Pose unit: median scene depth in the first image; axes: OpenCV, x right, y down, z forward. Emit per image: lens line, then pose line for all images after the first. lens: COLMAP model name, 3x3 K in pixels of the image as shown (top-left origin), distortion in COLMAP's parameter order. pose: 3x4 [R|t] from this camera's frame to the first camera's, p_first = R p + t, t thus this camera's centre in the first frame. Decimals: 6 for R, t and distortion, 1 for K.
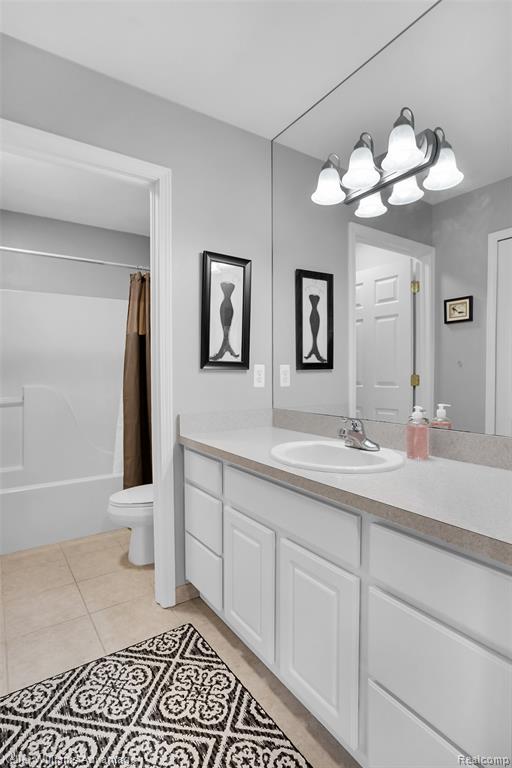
lens RADIAL K [[389.9, 0, 260.4], [0, 389.9, 383.4], [0, 0, 1]] dist [-0.032993, -0.000095]
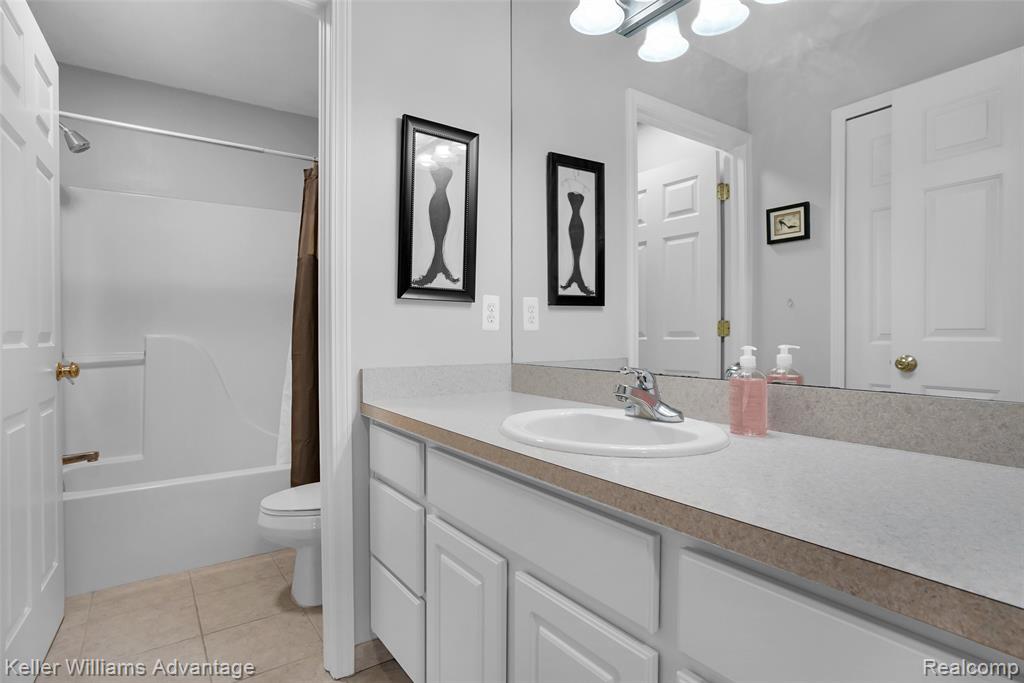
lens RADIAL K [[514.7, 0, 512.0], [0, 514.7, 341.5], [0, 0, 1]] dist [-0.025757, 0.000537]
pose [[0.999949, 0.001096, 0.010037, 0.024439], [-0.000941, 0.999881, -0.015403, 0.043740], [-0.010052, 0.015393, 0.999831, 0.148295]]
